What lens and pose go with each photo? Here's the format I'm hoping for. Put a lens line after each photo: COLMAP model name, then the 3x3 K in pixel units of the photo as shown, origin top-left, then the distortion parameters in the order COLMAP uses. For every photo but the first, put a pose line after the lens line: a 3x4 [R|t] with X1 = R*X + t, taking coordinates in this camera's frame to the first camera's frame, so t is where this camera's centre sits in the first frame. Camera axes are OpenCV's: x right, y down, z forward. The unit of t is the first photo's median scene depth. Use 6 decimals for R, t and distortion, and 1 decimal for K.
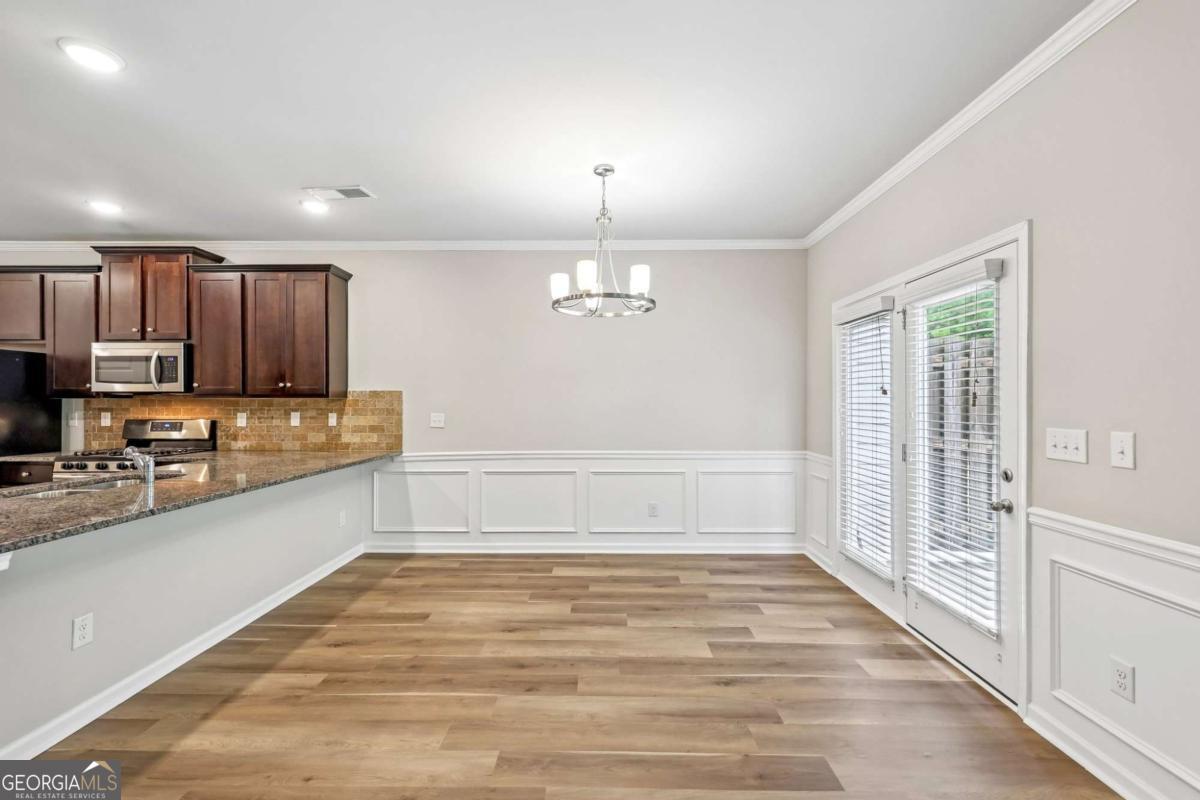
lens RADIAL K [[497.4, 0, 604.2], [0, 497.4, 400.2], [0, 0, 1]] dist [0.001394, 0.000169]
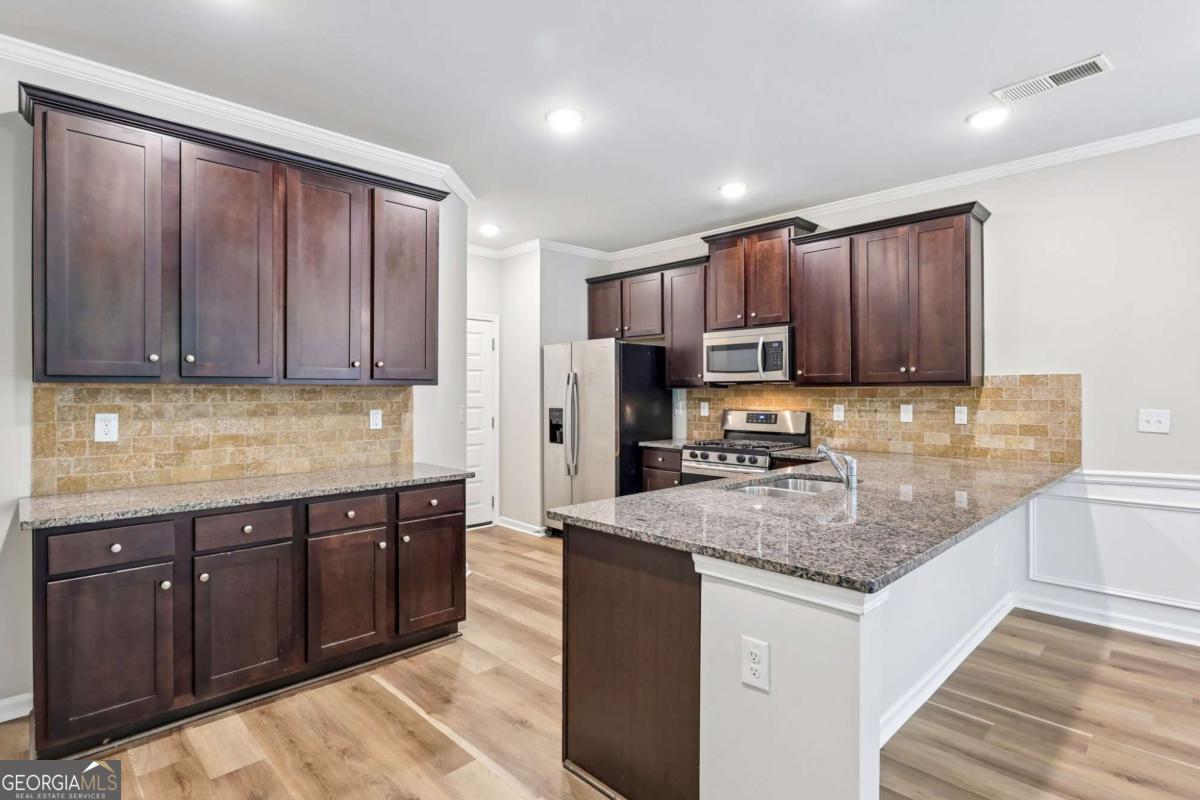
lens RADIAL K [[605.7, 0, 603.2], [0, 605.7, 388.7], [0, 0, 1]] dist [0.001916, 0.001240]
pose [[0.704091, -0.006590, -0.710079, -0.318449], [0.006649, 0.999974, -0.002686, -0.001523], [0.710079, -0.002830, 0.704117, -0.007693]]
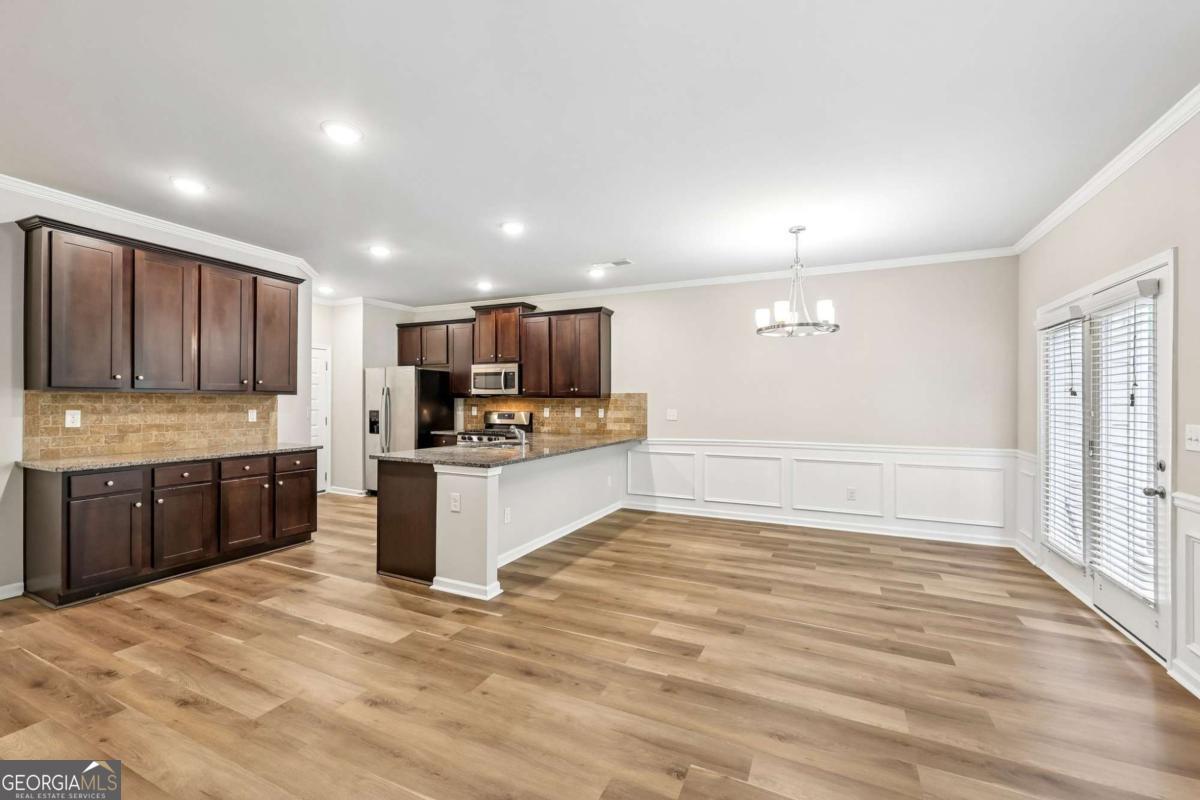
lens RADIAL K [[497.4, 0, 592.7], [0, 497.4, 403.3], [0, 0, 1]] dist [0.001394, 0.000169]
pose [[0.898792, 0.004728, -0.438351, 0.068142], [-0.001764, 0.999973, 0.007167, -0.000157], [0.438372, -0.005669, 0.898776, -0.335704]]
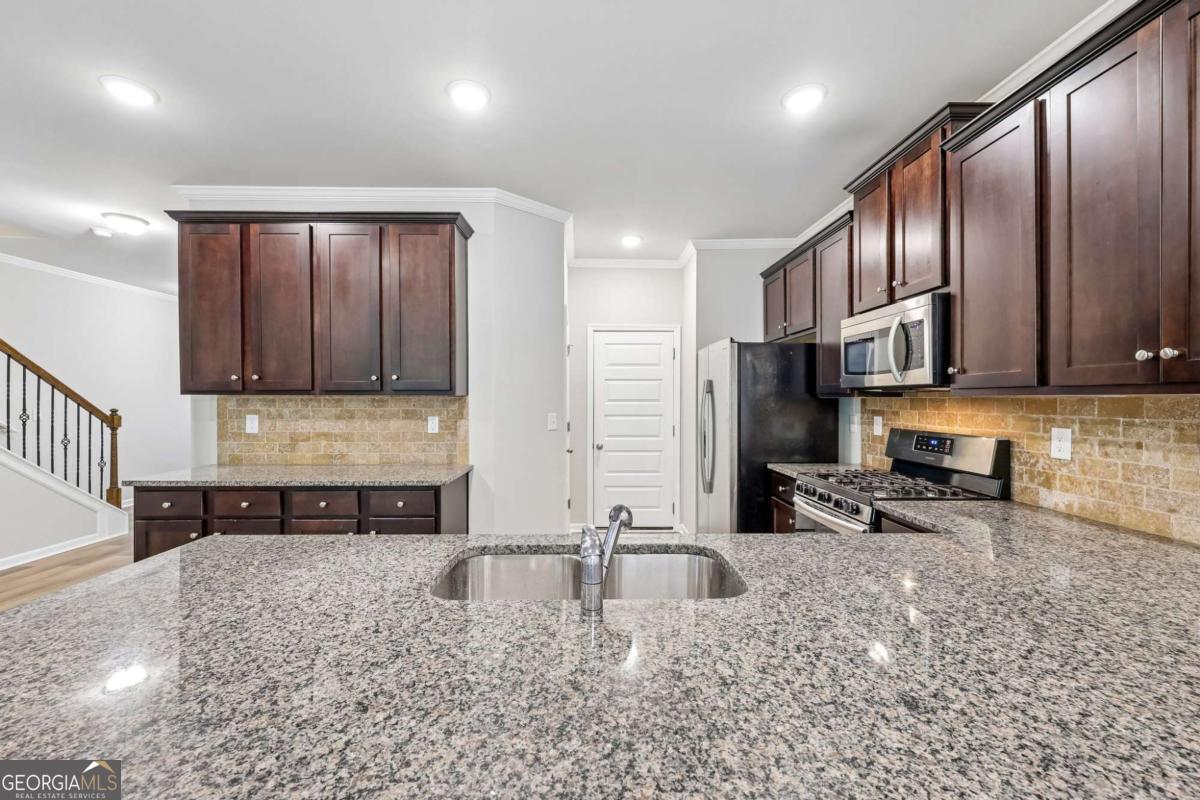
lens RADIAL K [[497.4, 0, 580.1], [0, 497.4, 397.4], [0, 0, 1]] dist [0.001394, 0.000169]
pose [[0.021584, -0.004365, -0.999758, -0.332538], [0.004771, 0.999980, -0.004263, -0.002605], [0.999756, -0.004678, 0.021605, 0.638467]]
